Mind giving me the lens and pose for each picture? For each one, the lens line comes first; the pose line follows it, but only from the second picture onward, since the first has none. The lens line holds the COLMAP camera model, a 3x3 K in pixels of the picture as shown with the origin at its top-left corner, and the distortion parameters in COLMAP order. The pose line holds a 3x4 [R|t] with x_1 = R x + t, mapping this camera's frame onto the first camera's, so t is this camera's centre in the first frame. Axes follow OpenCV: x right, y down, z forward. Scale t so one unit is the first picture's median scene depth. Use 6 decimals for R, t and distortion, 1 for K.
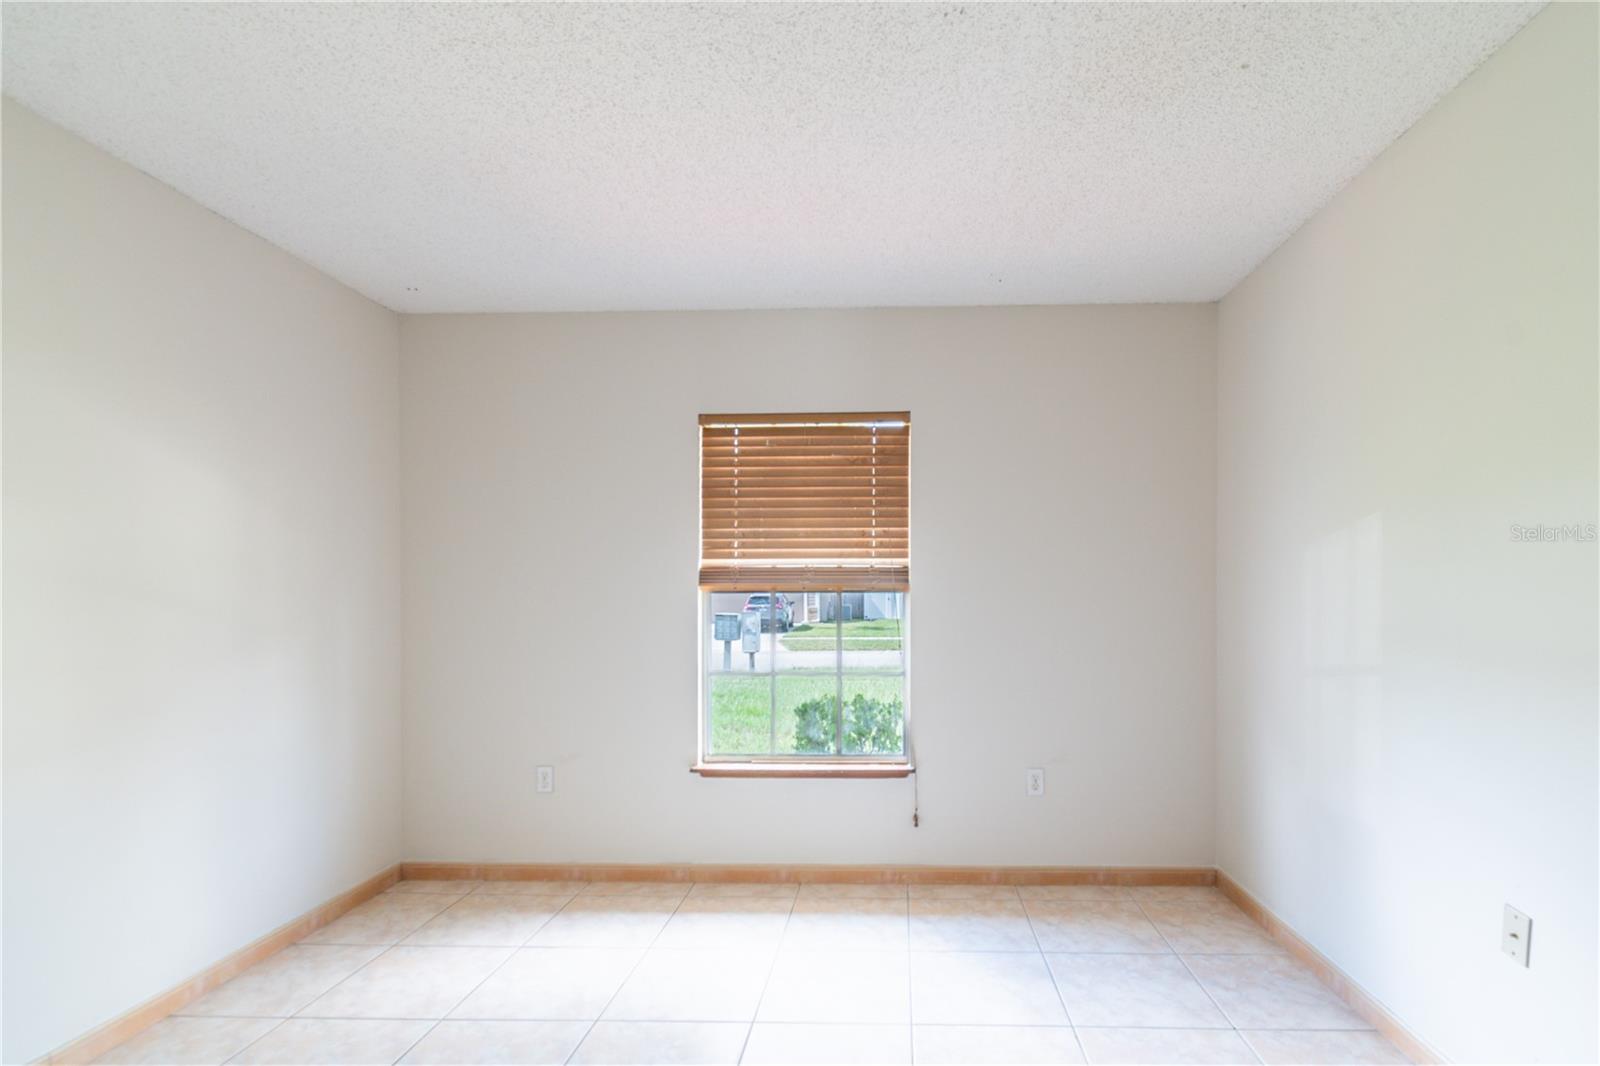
lens RADIAL K [[740.2, 0, 823.6], [0, 740.2, 602.1], [0, 0, 1]] dist [0.003553, 0.000611]
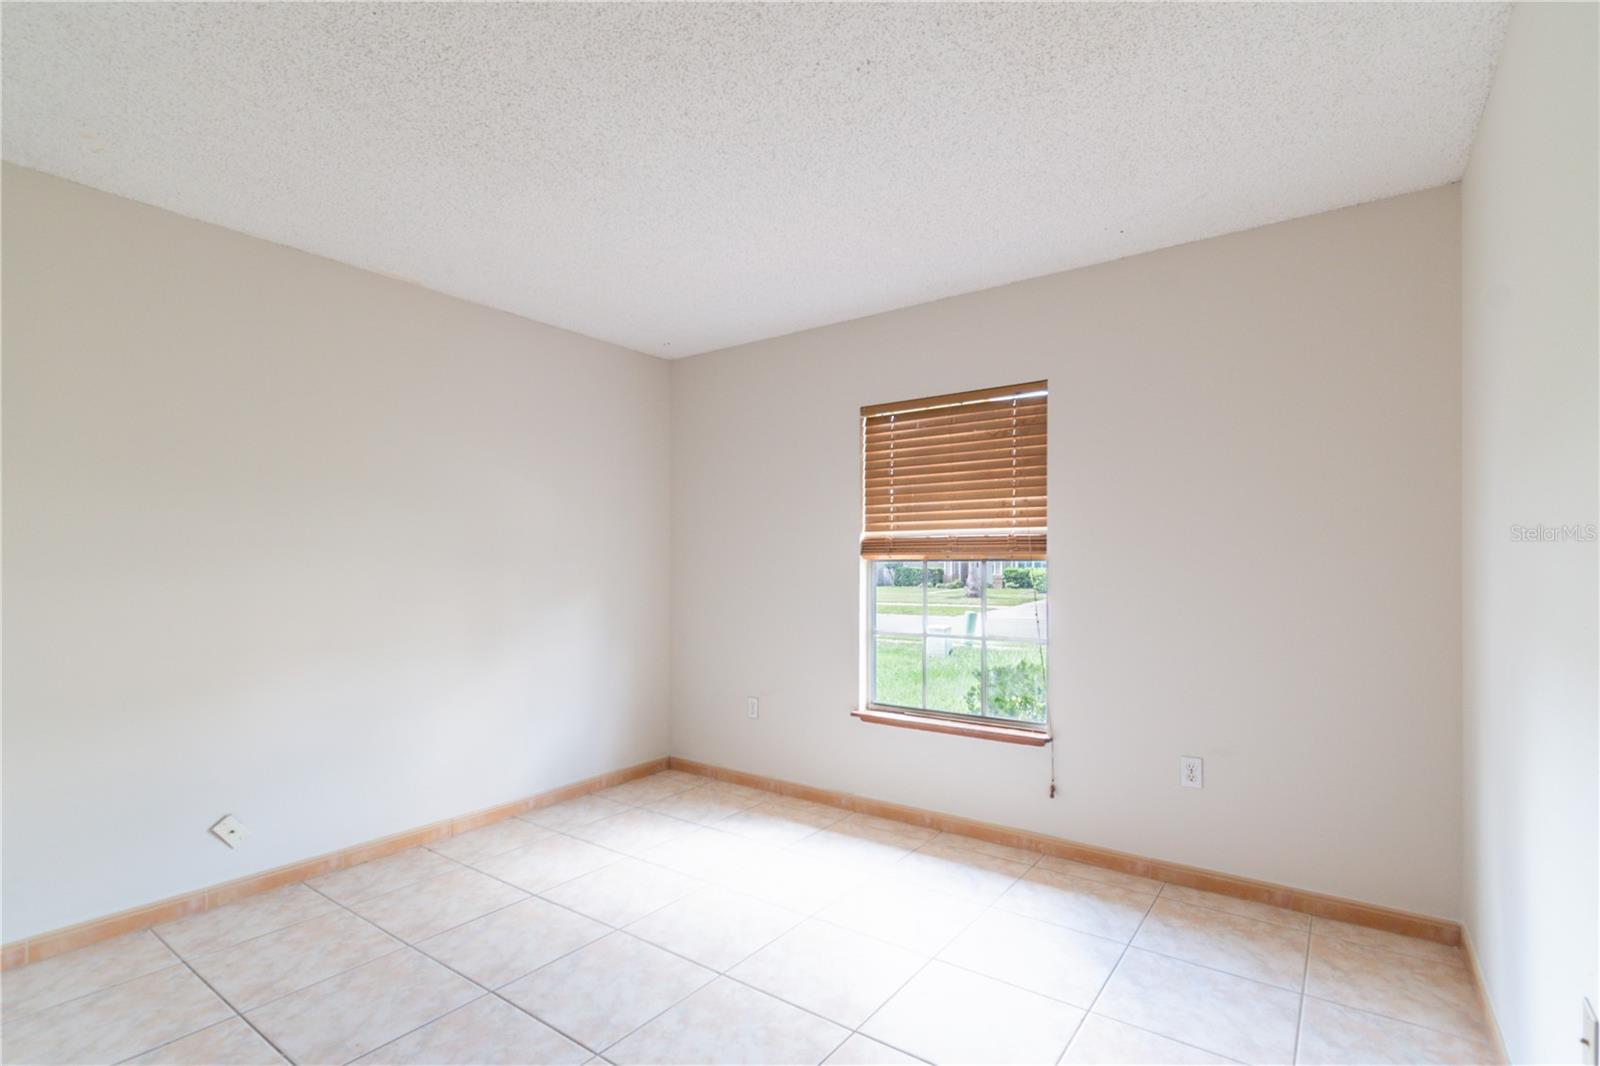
lens RADIAL K [[740.2, 0, 804.6], [0, 740.2, 565.2], [0, 0, 1]] dist [0.003553, 0.000611]
pose [[0.830057, 0.003243, -0.557669, 0.401052], [-0.007164, 0.999963, -0.004848, -0.000132], [0.557632, 0.008019, 0.830049, -0.008646]]
